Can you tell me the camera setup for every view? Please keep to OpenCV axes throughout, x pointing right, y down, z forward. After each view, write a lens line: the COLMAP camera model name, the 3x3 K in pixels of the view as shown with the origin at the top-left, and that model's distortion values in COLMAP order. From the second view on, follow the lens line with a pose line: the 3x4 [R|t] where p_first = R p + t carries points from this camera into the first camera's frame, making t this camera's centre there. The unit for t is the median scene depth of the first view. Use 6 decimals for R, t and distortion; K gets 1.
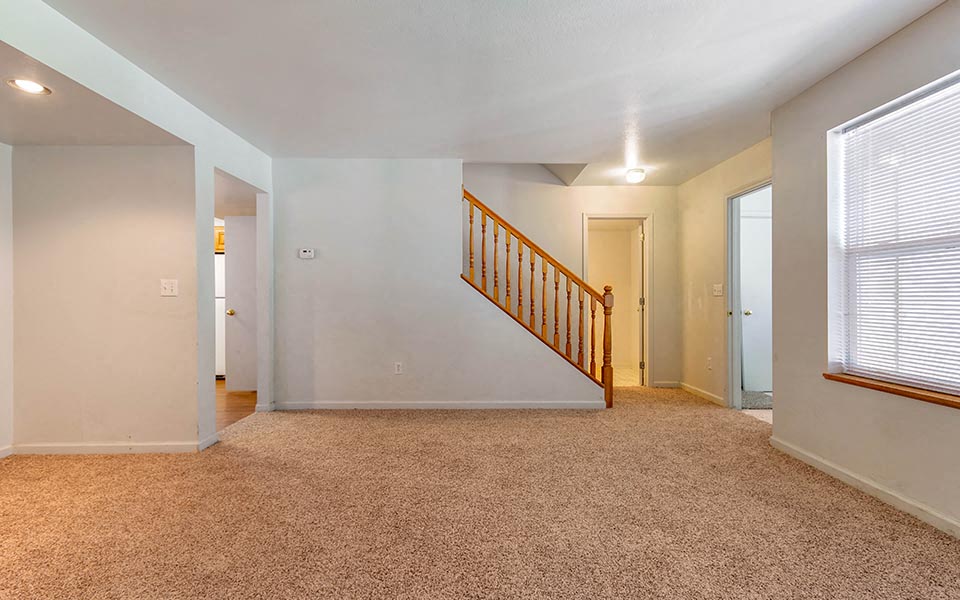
lens RADIAL K [[454.0, 0, 483.4], [0, 454.0, 297.3], [0, 0, 1]] dist [-0.000076, -0.000224]
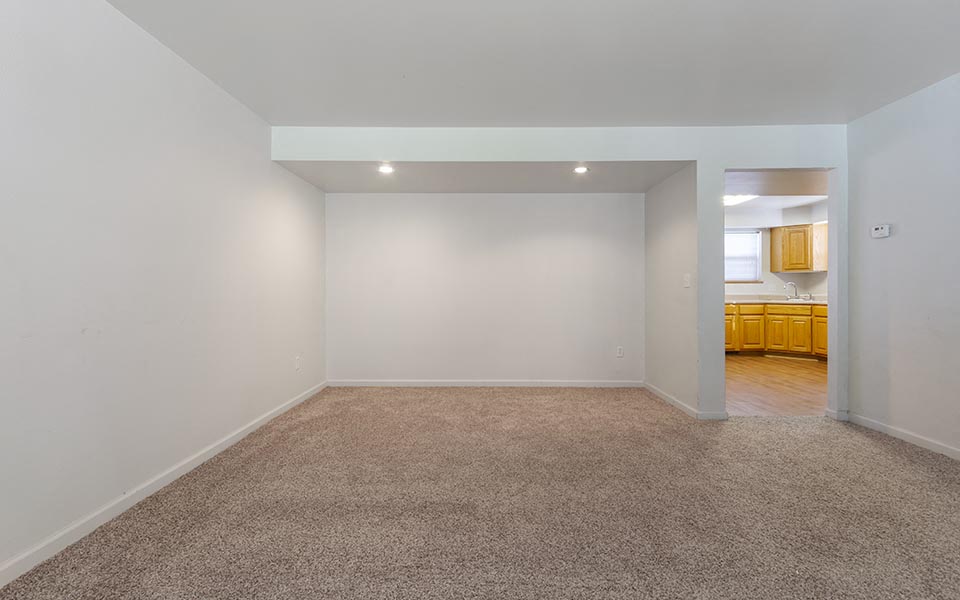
lens RADIAL K [[454.0, 0, 483.4], [0, 454.0, 297.3], [0, 0, 1]] dist [-0.000076, -0.000224]
pose [[-0.032013, 0.015076, -0.999374, 0.409613], [0.003494, 0.999882, 0.014972, 0.002080], [0.999481, -0.003013, -0.032062, 0.349275]]
